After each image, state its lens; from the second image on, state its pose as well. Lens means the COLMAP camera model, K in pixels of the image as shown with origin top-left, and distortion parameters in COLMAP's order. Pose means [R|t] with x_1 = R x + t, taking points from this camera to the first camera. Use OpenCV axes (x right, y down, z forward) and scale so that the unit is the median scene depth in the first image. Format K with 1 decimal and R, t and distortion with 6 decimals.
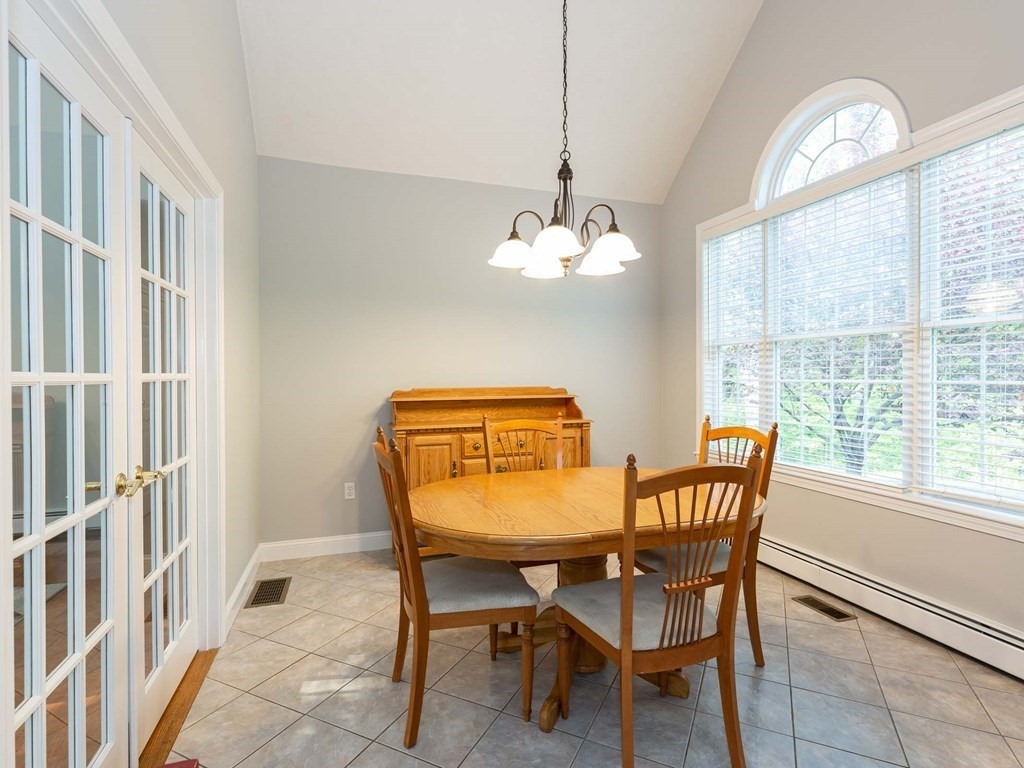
lens RADIAL K [[528.5, 0, 515.0], [0, 528.5, 382.2], [0, 0, 1]] dist [0.004762, -0.002730]
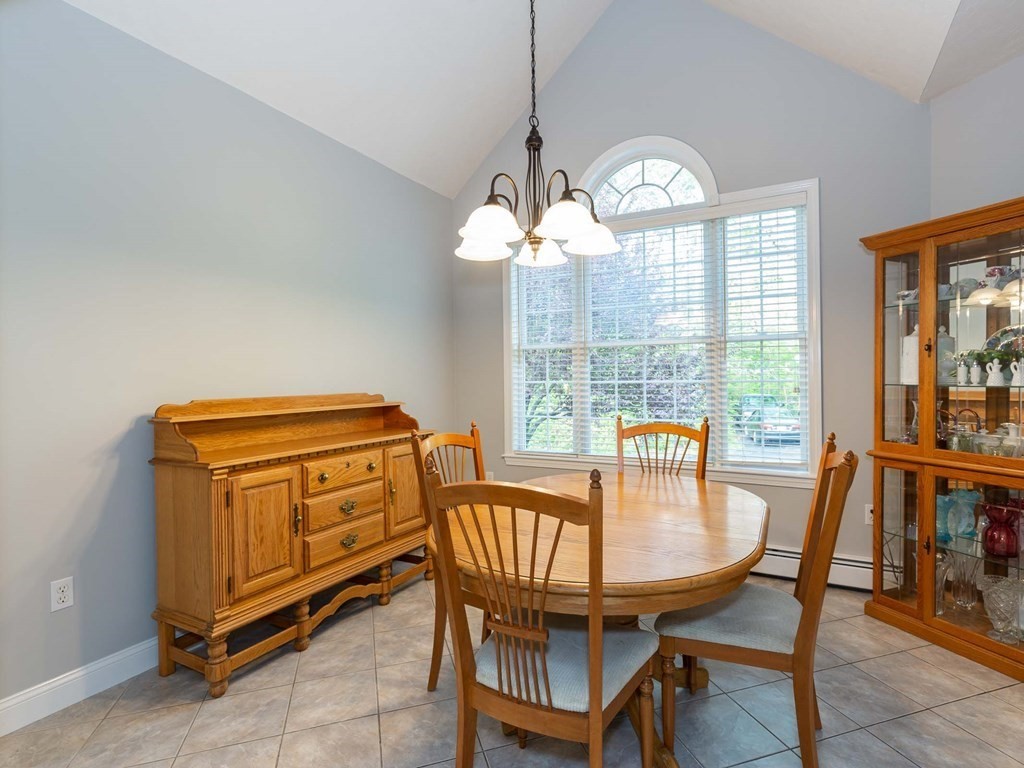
lens RADIAL K [[528.5, 0, 538.3], [0, 528.5, 382.0], [0, 0, 1]] dist [0.004762, -0.002730]
pose [[0.702728, -0.008764, 0.711405, -0.378290], [0.015778, 0.999870, -0.003268, -0.001300], [-0.711284, 0.013521, 0.702775, 0.289973]]
